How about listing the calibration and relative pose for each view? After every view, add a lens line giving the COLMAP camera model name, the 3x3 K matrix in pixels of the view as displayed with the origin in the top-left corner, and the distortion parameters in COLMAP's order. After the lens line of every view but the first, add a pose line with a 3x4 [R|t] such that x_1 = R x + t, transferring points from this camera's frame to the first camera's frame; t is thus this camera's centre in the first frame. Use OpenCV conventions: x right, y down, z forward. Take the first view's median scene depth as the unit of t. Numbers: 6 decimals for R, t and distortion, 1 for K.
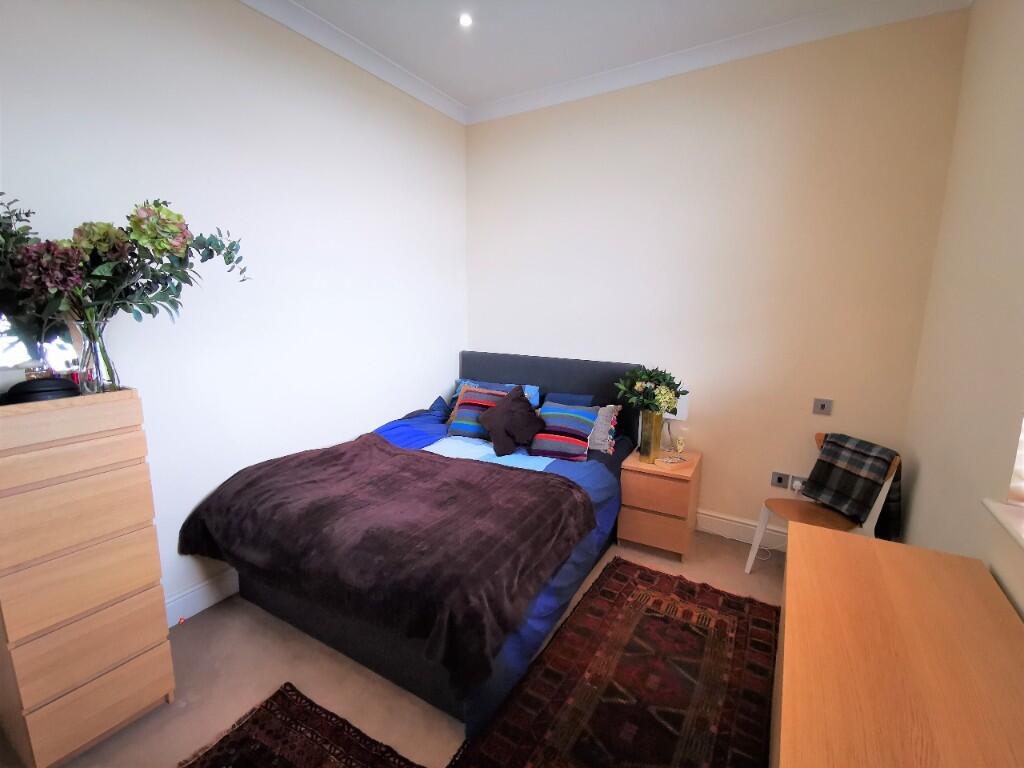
lens RADIAL K [[469.7, 0, 515.4], [0, 469.7, 384.2], [0, 0, 1]] dist [0.003372, 0.000795]
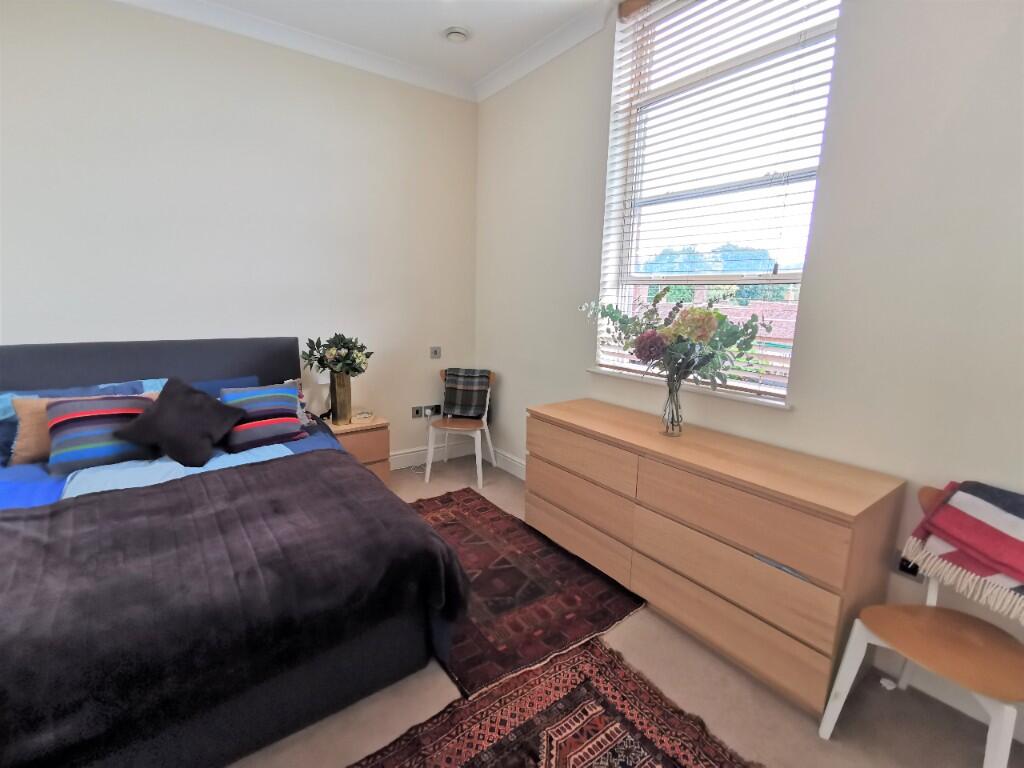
lens RADIAL K [[469.7, 0, 514.9], [0, 469.7, 384.0], [0, 0, 1]] dist [0.003372, 0.000795]
pose [[0.380688, -0.171690, 0.908625, -0.601526], [0.142034, 0.981808, 0.126010, -0.003479], [-0.913730, 0.081085, 0.398149, 0.238889]]
